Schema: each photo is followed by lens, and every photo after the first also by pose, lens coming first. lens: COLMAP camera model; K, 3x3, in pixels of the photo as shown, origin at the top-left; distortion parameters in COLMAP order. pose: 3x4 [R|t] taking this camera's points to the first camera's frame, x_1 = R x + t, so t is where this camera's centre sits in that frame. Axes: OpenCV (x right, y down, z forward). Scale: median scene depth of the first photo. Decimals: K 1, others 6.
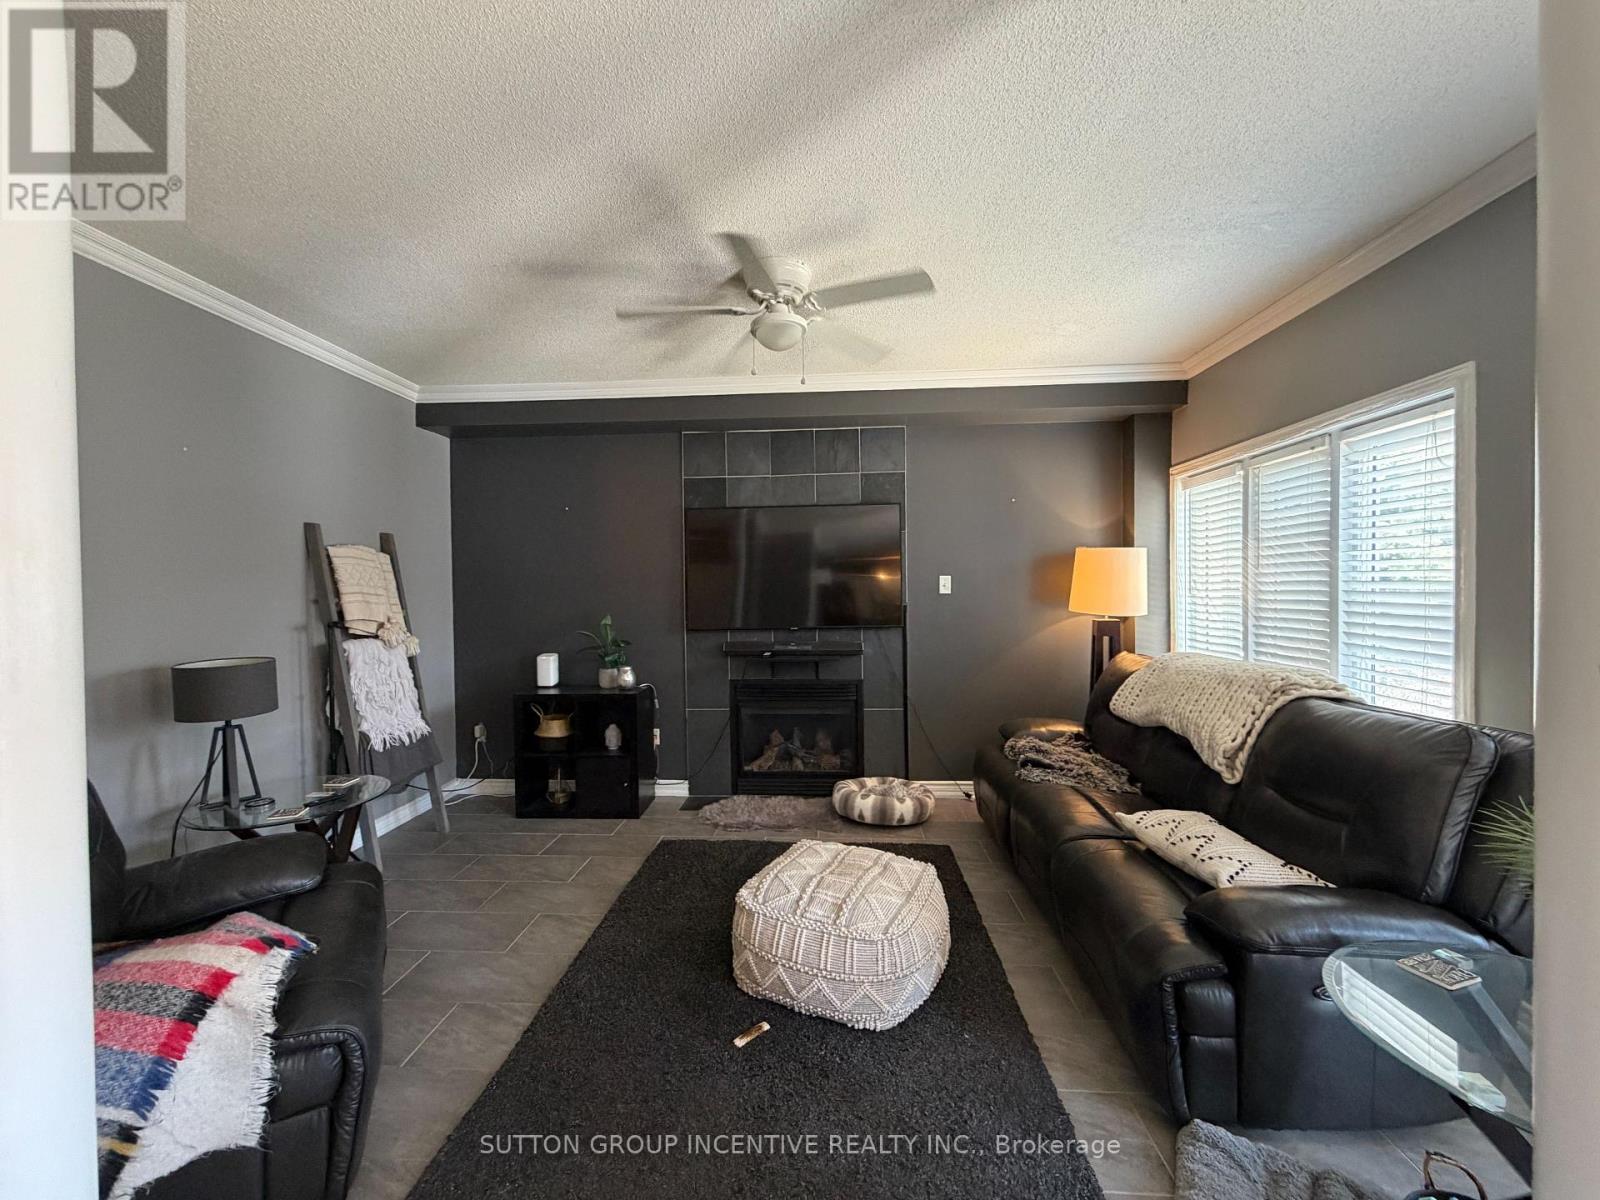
lens RADIAL K [[636.0, 0, 800.0], [0, 636.0, 600.0], [0, 0, 1]] dist [0.000974, 0.000080]
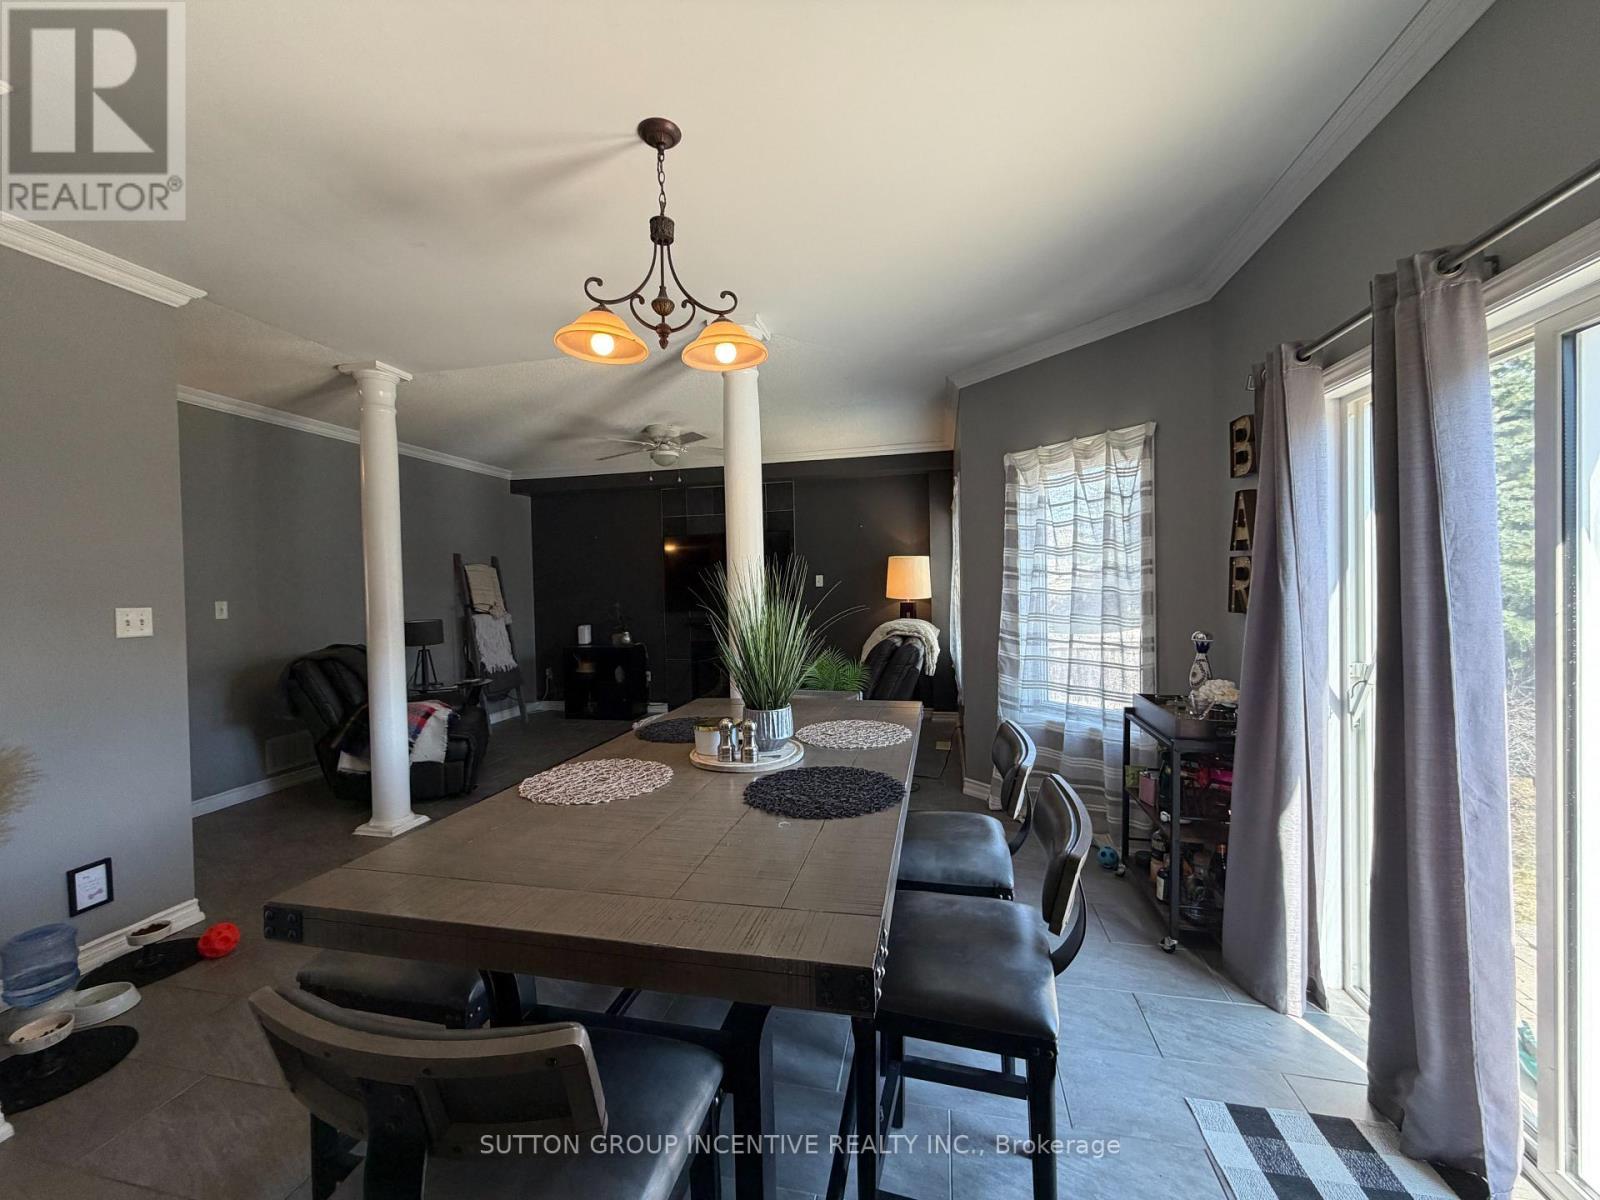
lens RADIAL K [[636.0, 0, 800.0], [0, 636.0, 600.0], [0, 0, 1]] dist [0.000974, 0.000080]
pose [[0.986984, -0.007815, -0.160629, 0.528604], [0.008803, 0.999946, 0.005437, 0.017281], [0.160578, -0.006781, 0.987000, -0.686411]]
